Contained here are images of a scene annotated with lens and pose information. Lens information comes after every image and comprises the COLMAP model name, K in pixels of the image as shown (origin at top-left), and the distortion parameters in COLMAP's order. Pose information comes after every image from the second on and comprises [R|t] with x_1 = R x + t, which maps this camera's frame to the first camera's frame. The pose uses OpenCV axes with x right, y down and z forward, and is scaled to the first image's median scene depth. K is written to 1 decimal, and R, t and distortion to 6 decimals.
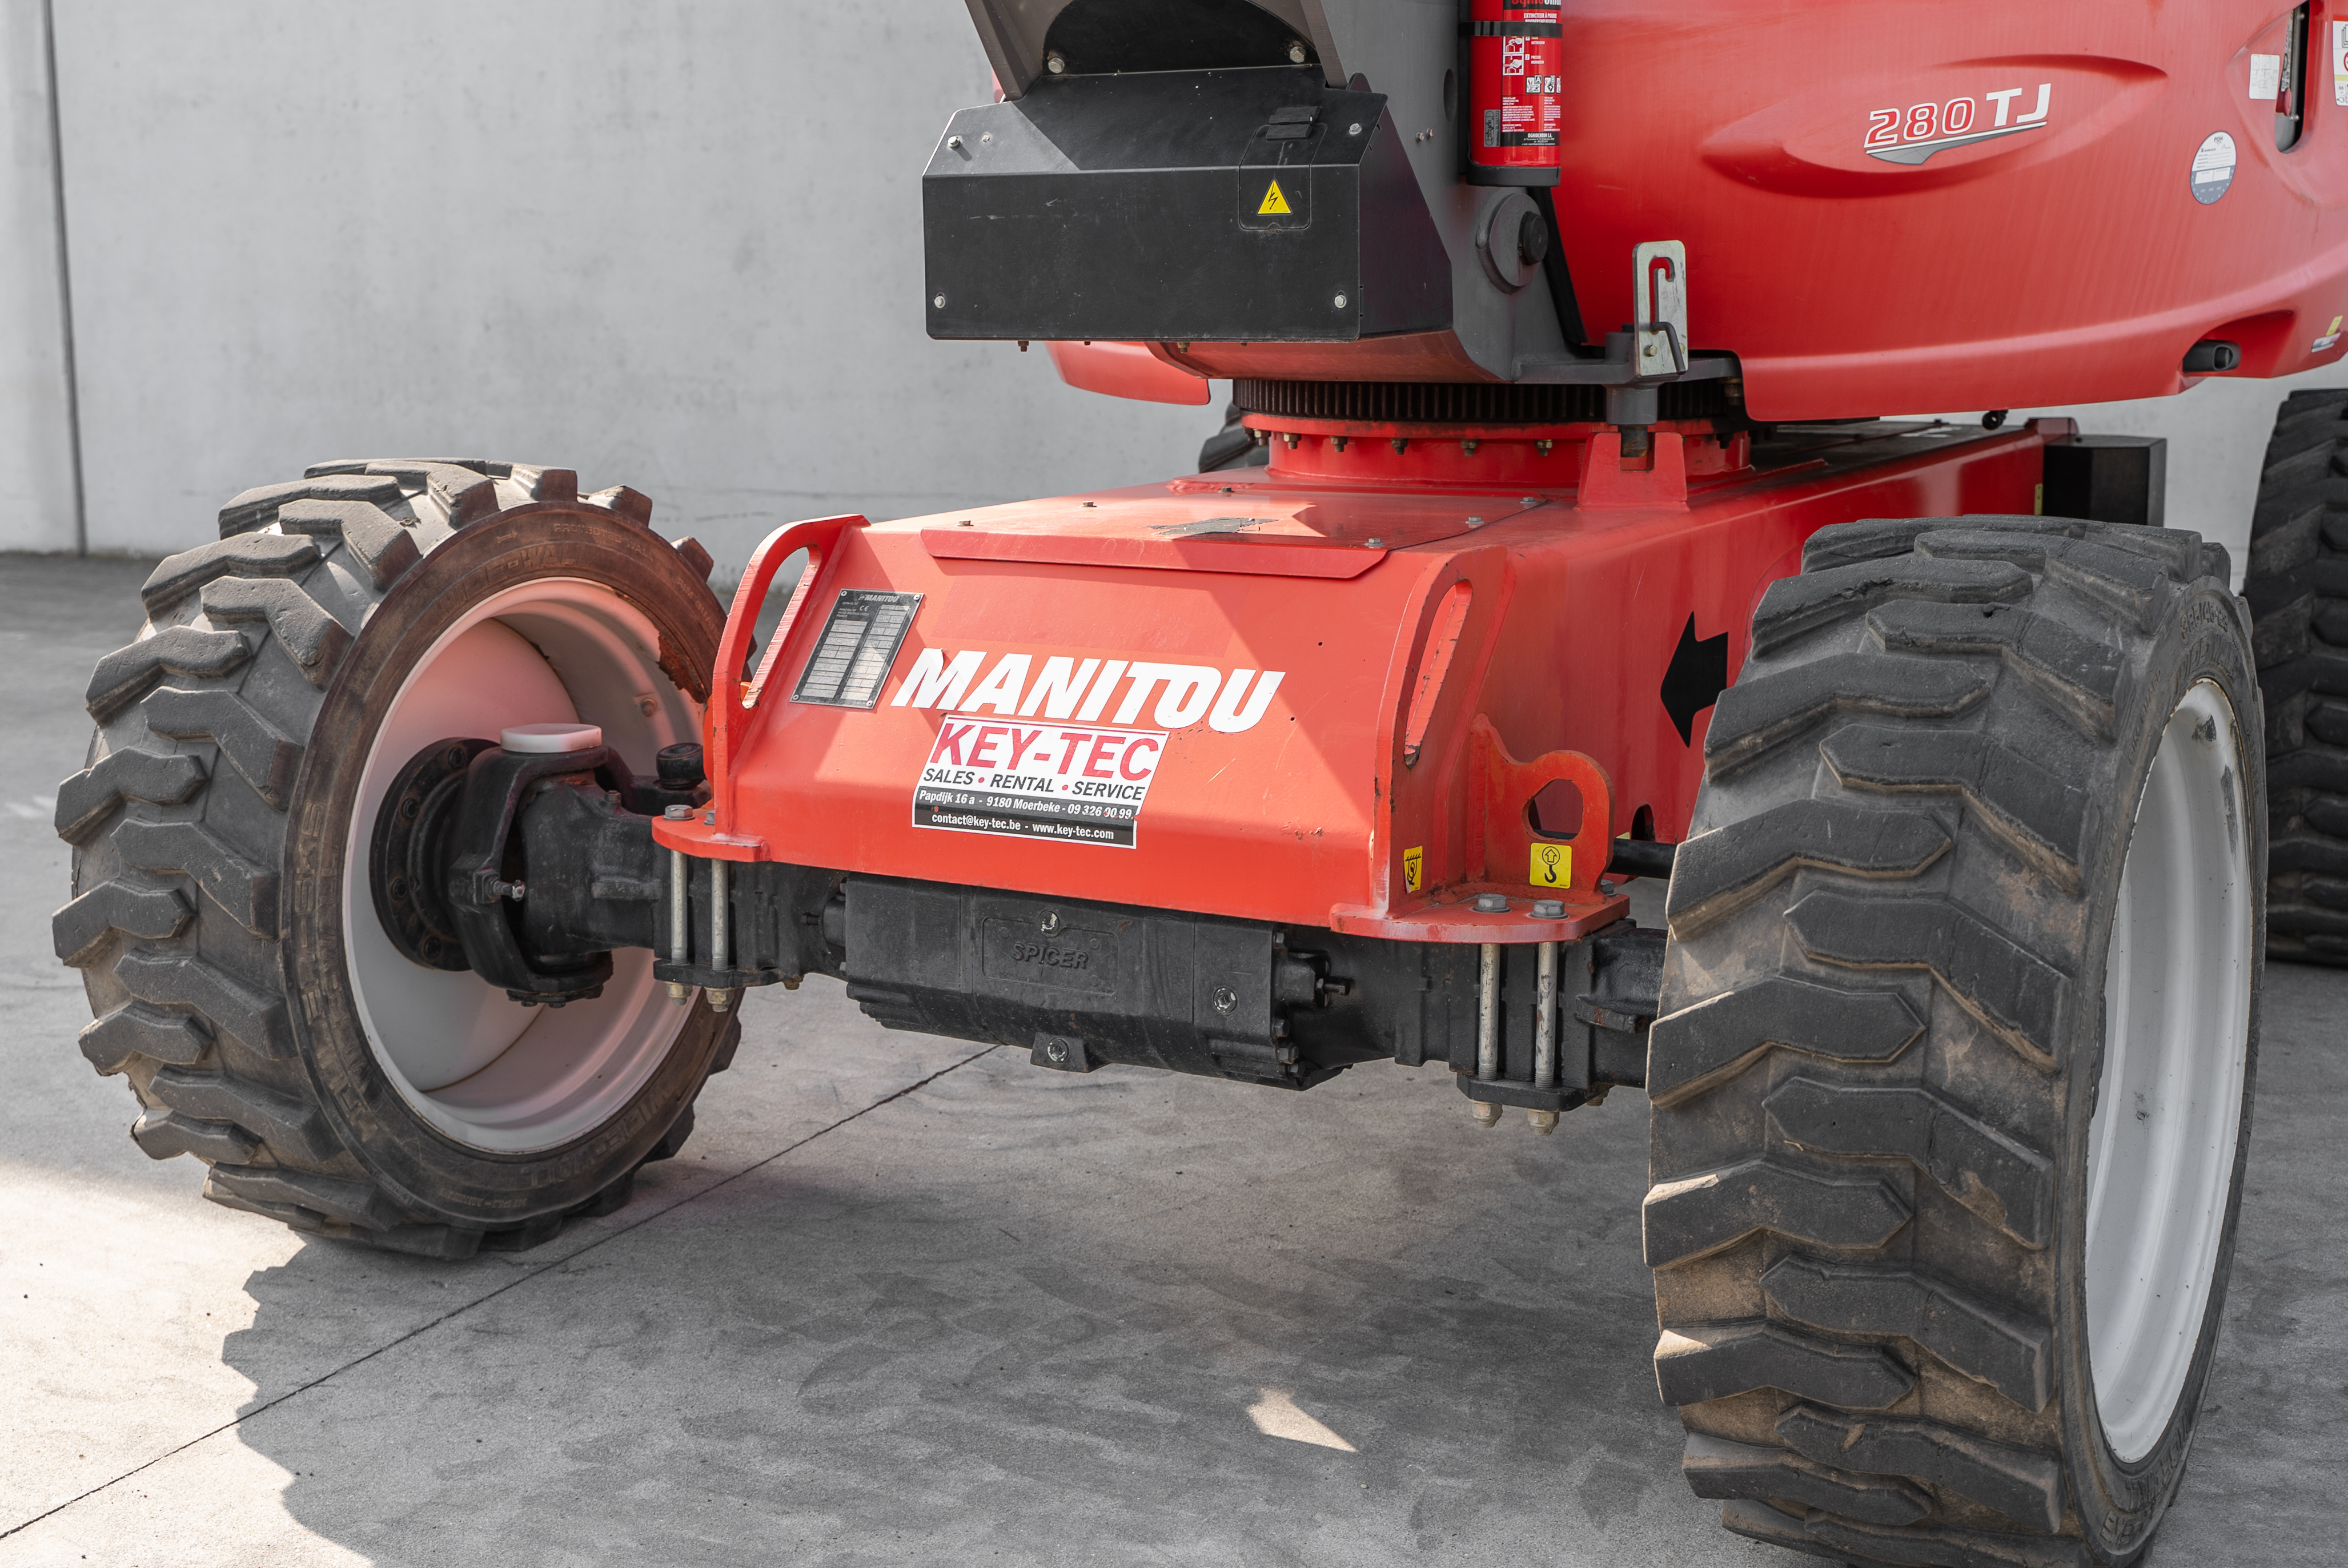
lens RADIAL K [[2895.3, 0, 1174.0], [0, 2895.3, 784.0], [0, 0, 1]] dist [-0.003632, -0.000610]
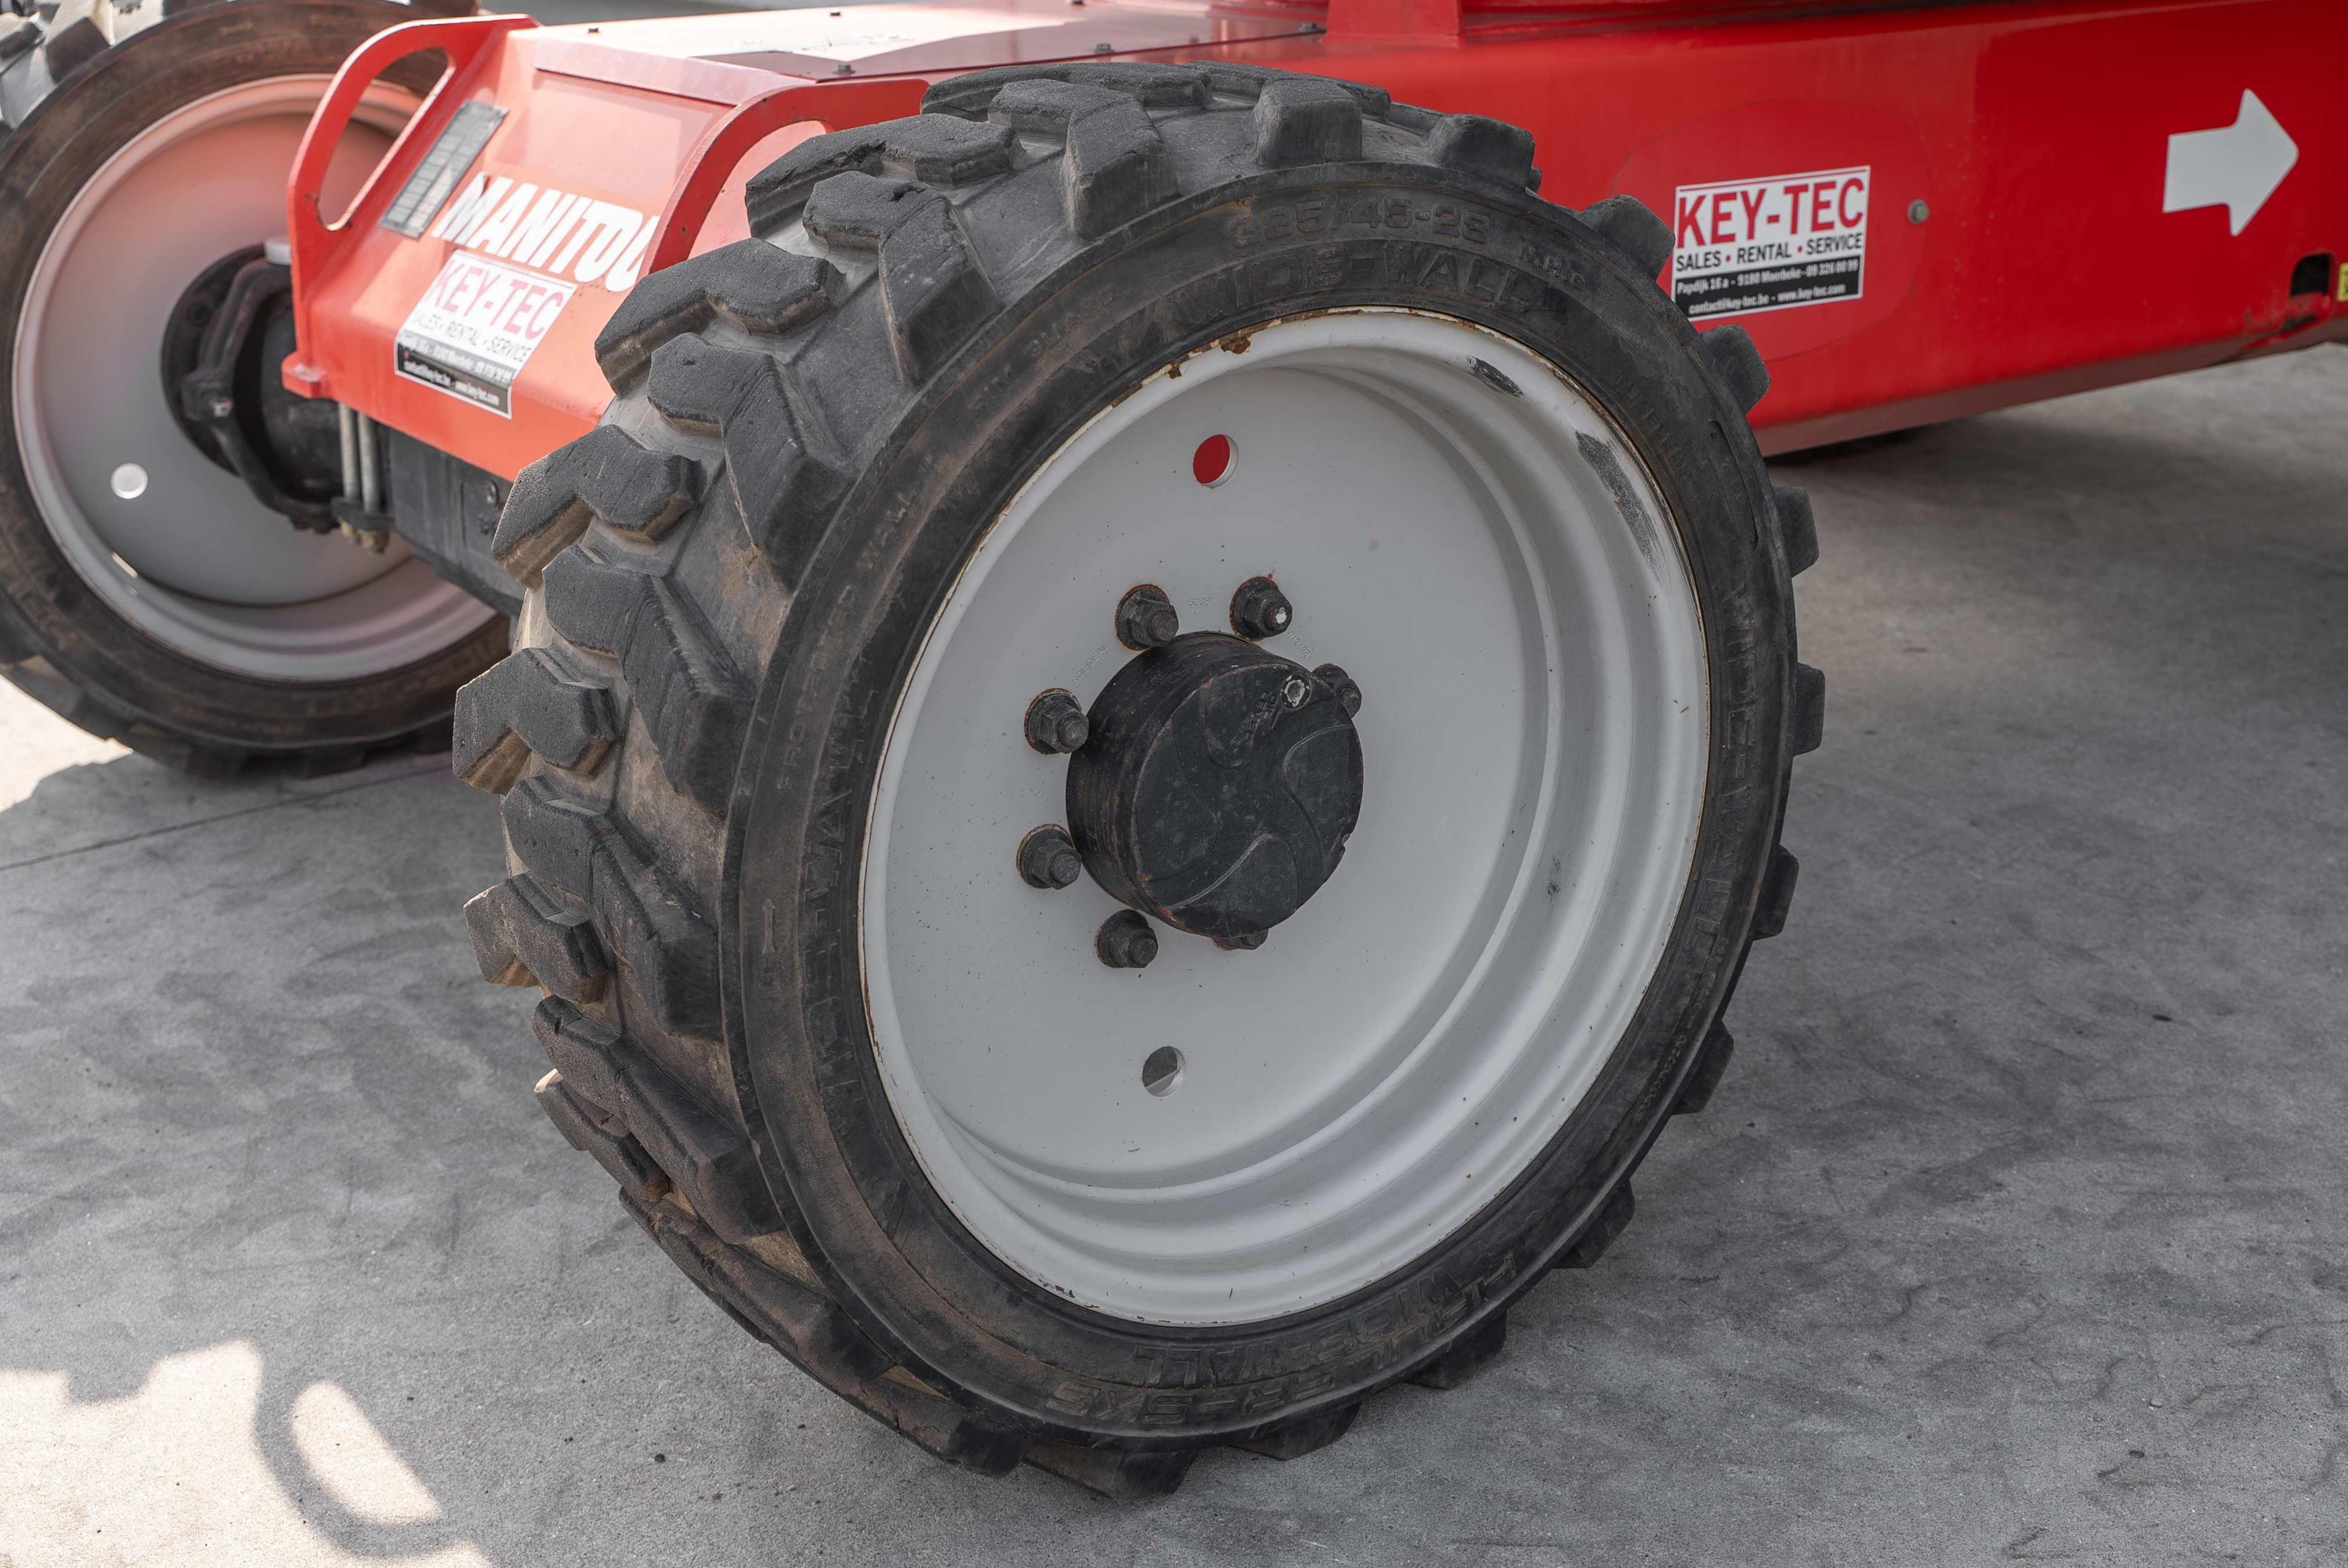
lens RADIAL K [[2963.0, 0, 1174.0], [0, 2963.0, 784.0], [0, 0, 1]] dist [0.006035, -0.007732]
pose [[0.911007, 0.133867, -0.390059, 0.476229], [-0.070253, 0.982400, 0.173076, -0.034081], [0.406363, -0.130271, 0.904378, 0.233982]]
